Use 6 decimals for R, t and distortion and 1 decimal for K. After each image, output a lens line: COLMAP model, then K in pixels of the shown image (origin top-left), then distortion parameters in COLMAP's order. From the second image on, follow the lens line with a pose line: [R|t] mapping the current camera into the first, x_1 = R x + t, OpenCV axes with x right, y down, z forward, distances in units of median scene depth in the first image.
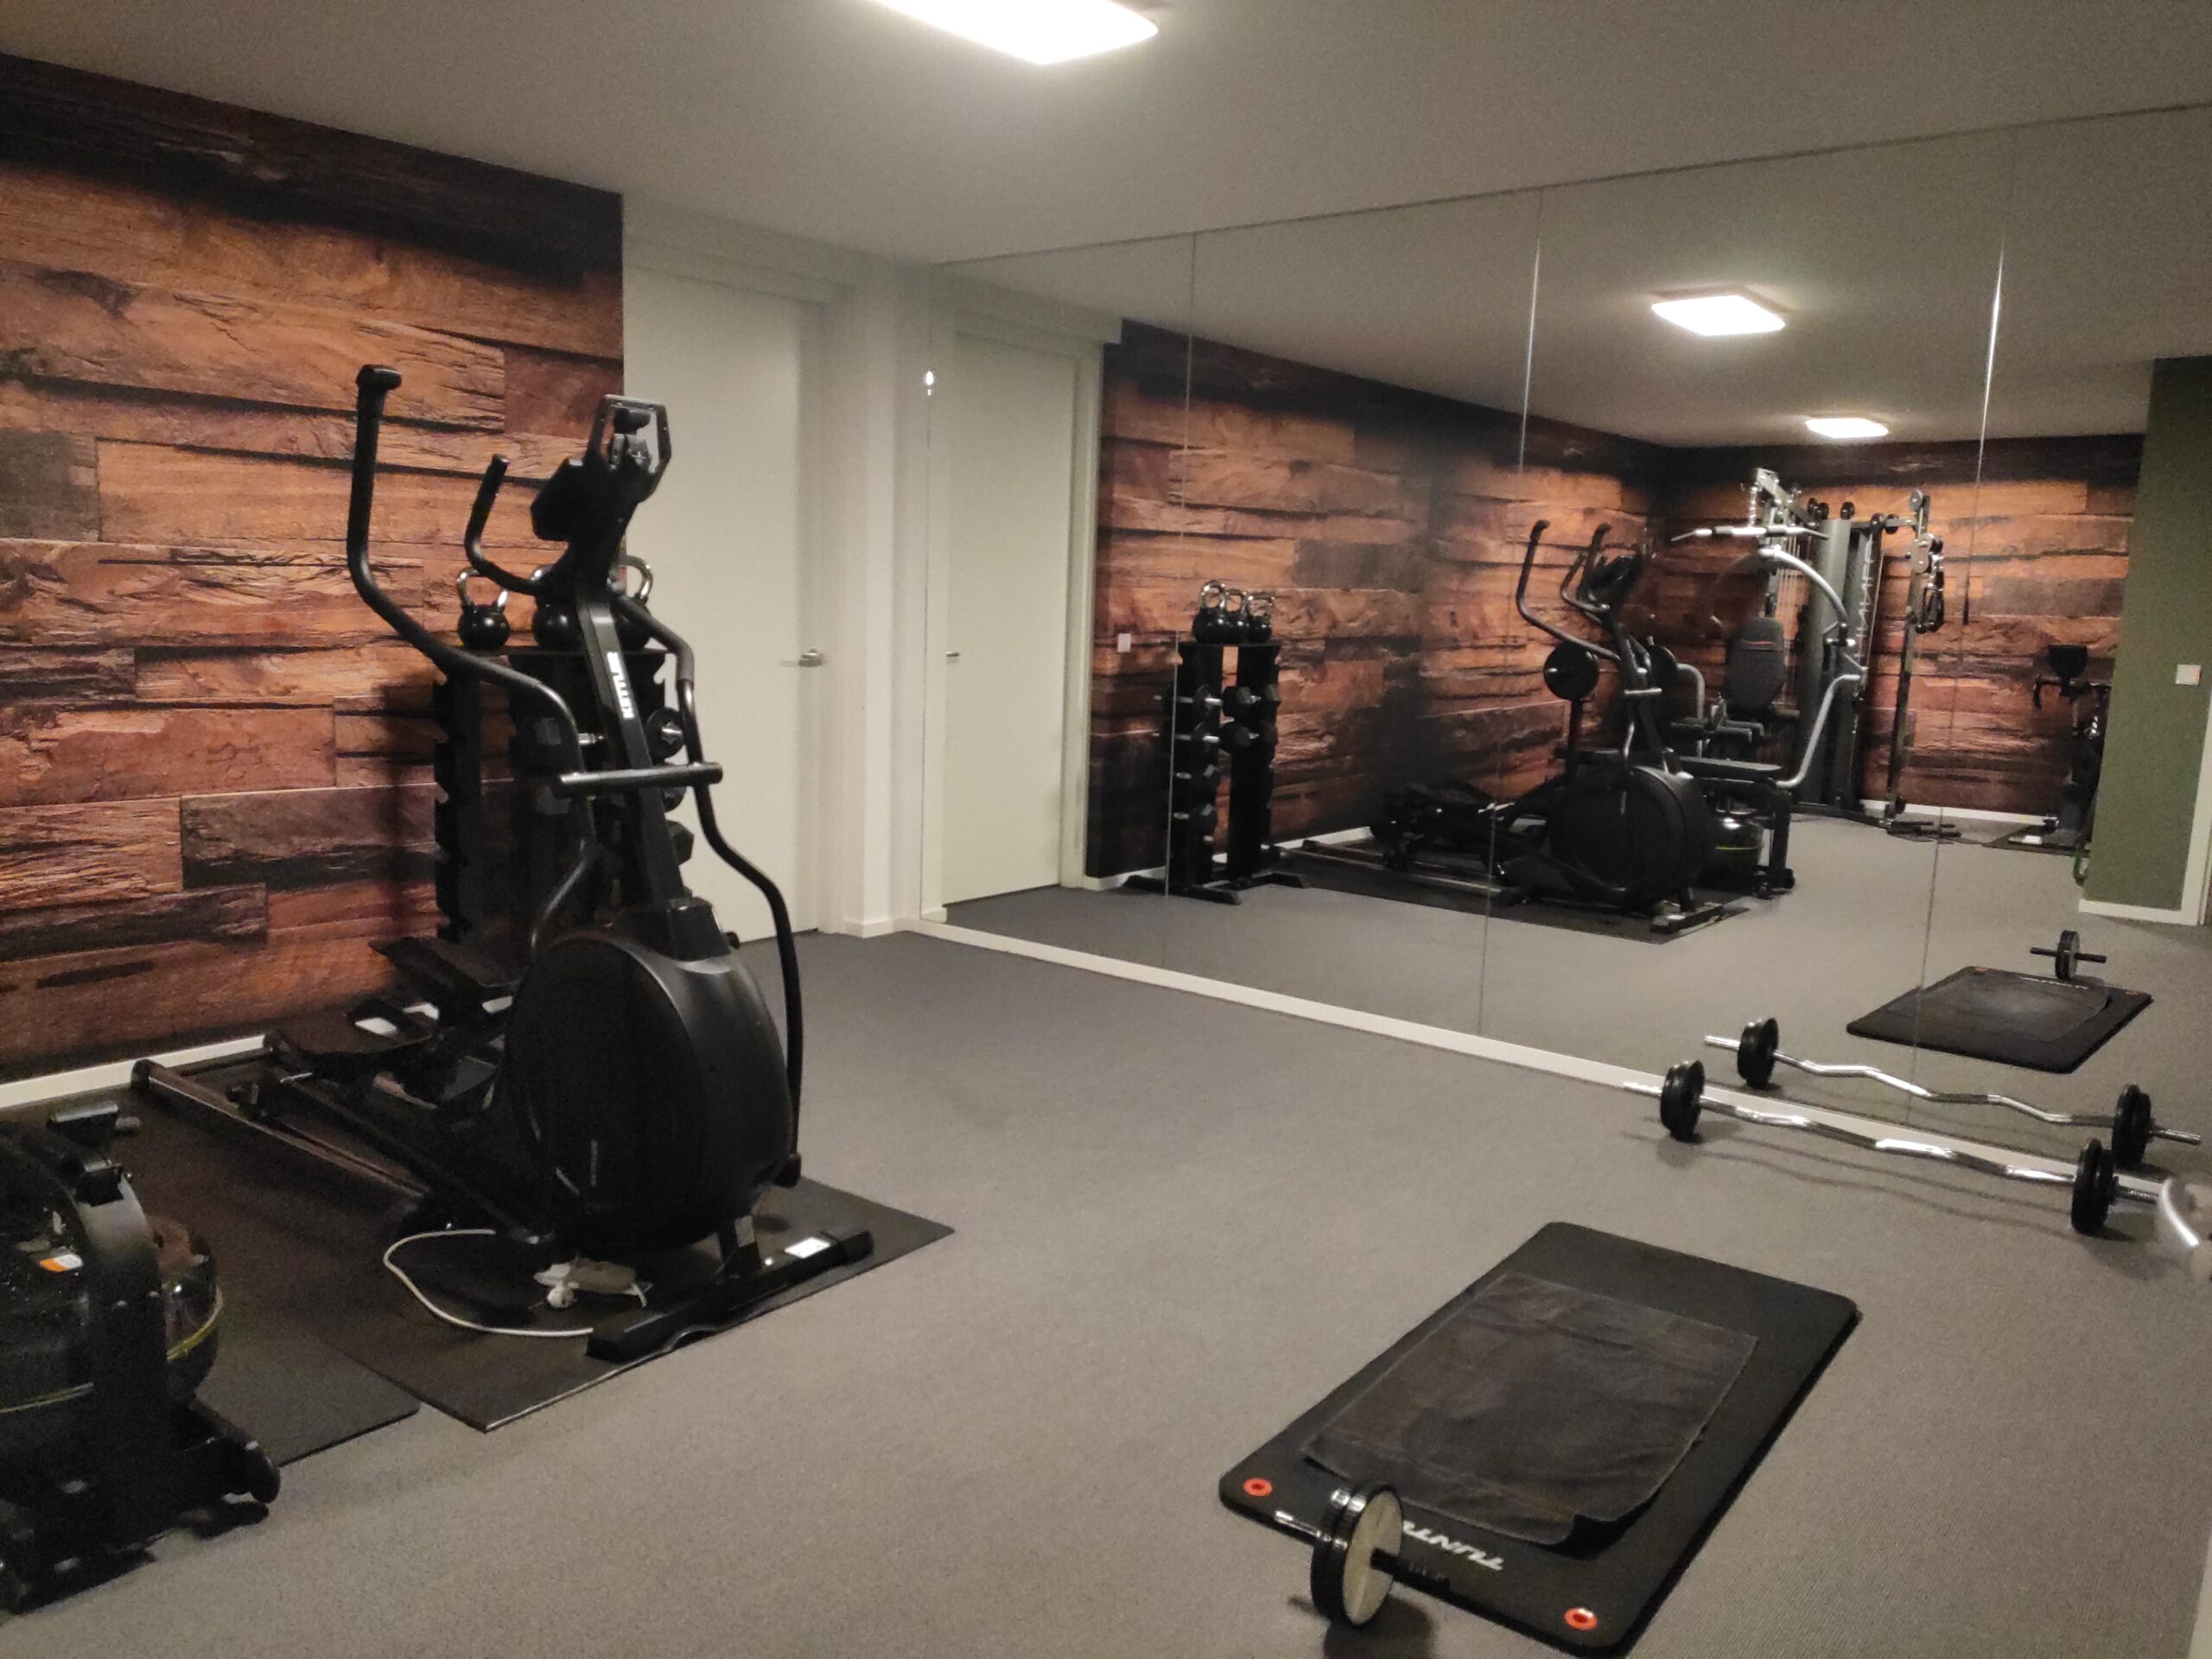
lens RADIAL K [[1671.6, 0, 1109.1], [0, 1671.6, 815.5], [0, 0, 1]] dist [0.063659, -0.085943]
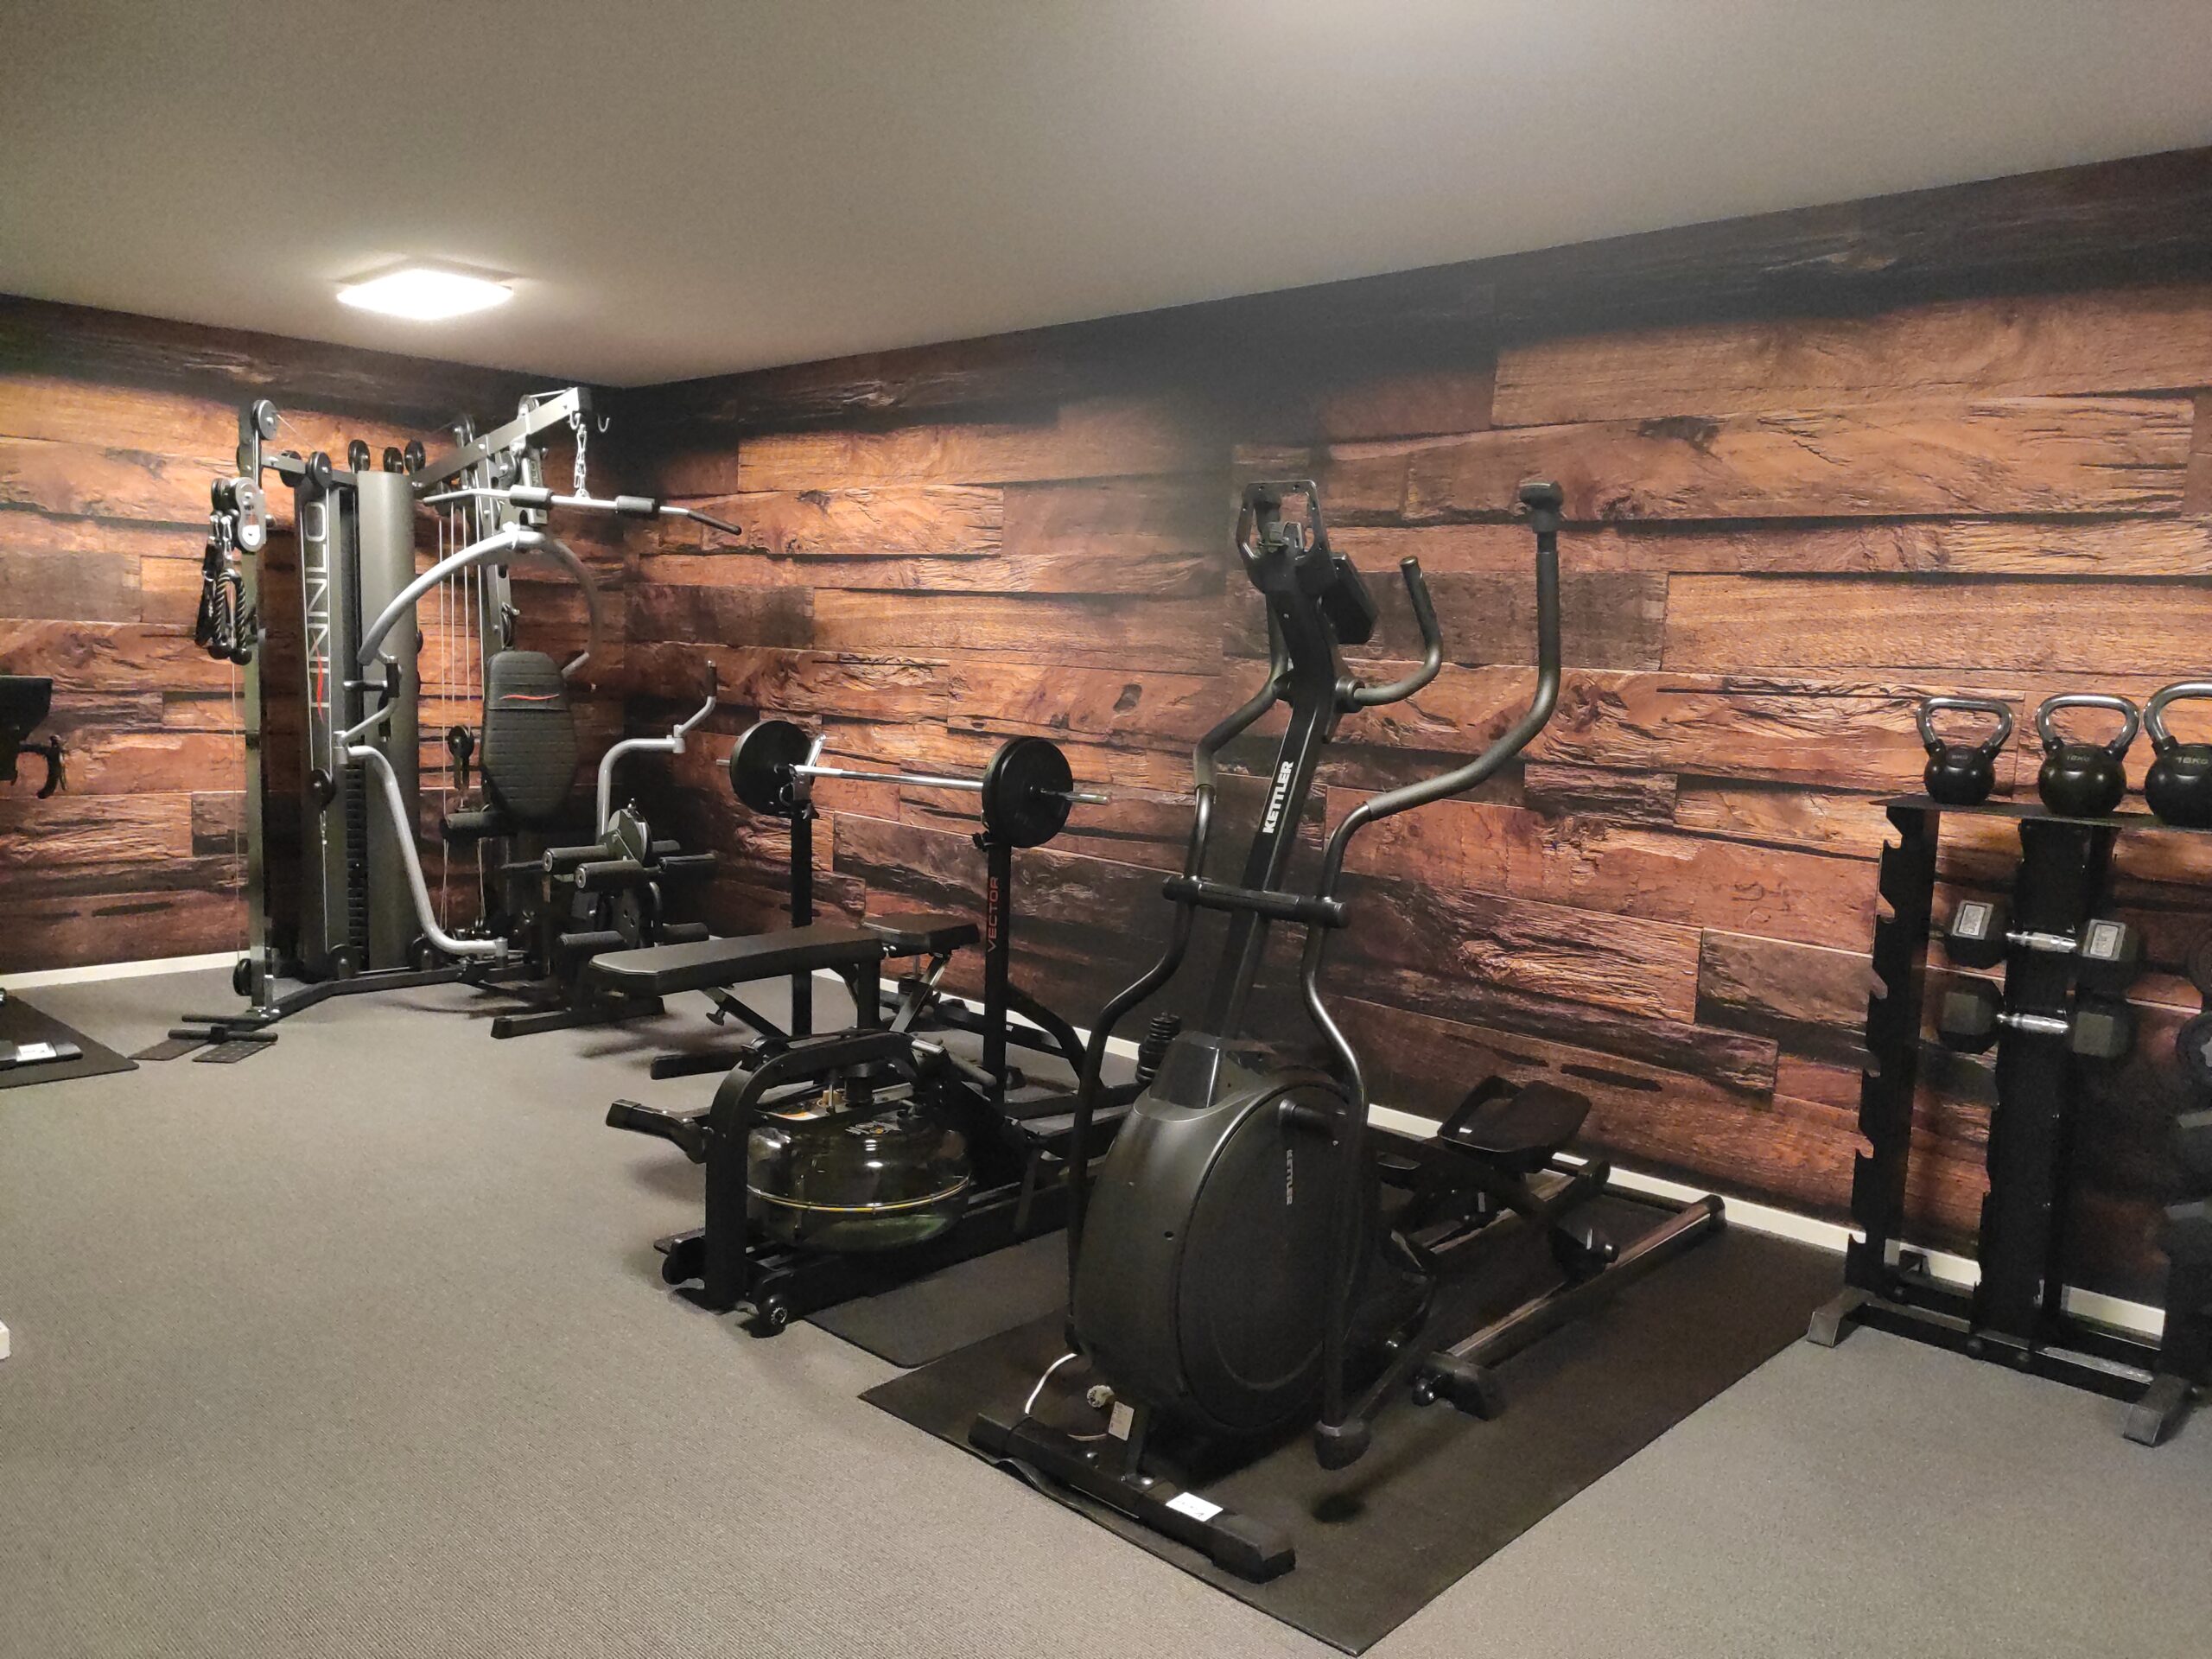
lens RADIAL K [[1671.6, 0, 1069.5], [0, 1671.6, 812.3], [0, 0, 1]] dist [0.063659, -0.085943]
pose [[-0.108211, 0.065133, -0.991992, 0.452886], [-0.172528, 0.981479, 0.083263, -0.094396], [0.979043, 0.180156, -0.094969, 0.715131]]
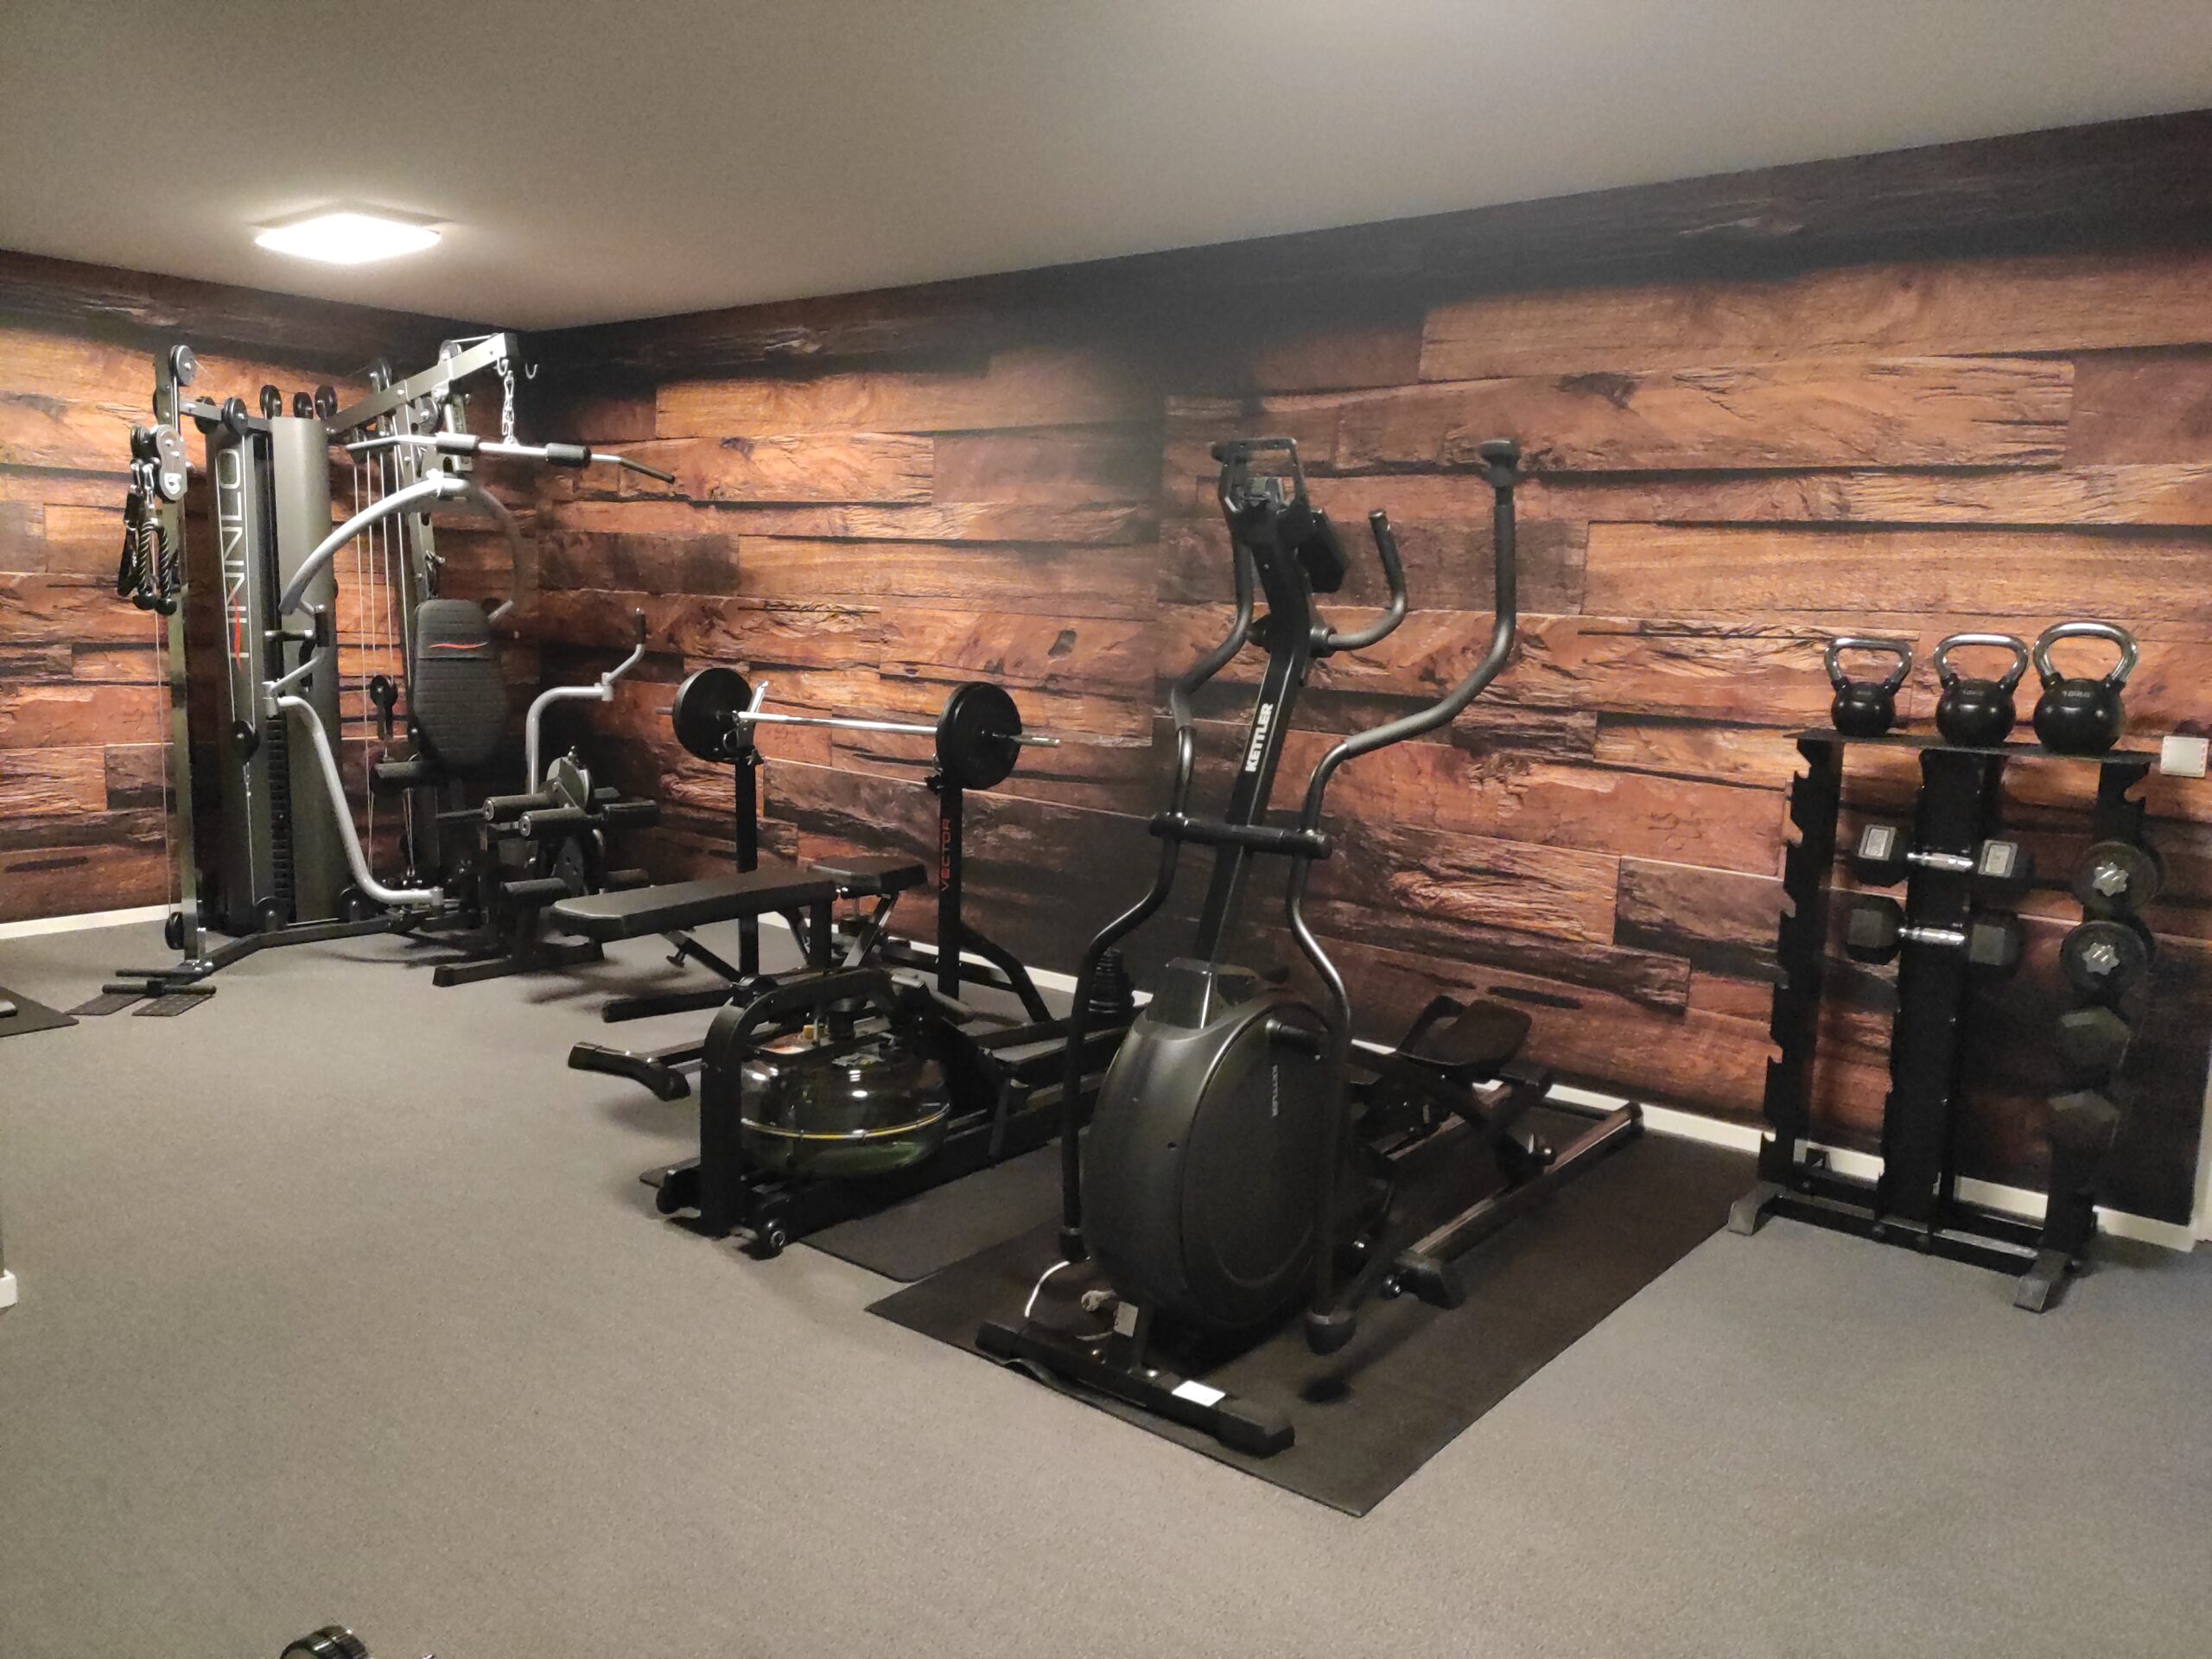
lens RADIAL K [[1671.6, 0, 1064.1], [0, 1671.6, 812.2], [0, 0, 1]] dist [0.063659, -0.085943]
pose [[-0.035568, 0.099462, -0.994405, 0.493878], [-0.166217, 0.980587, 0.104025, -0.088192], [0.985448, 0.168987, -0.018345, 0.669043]]
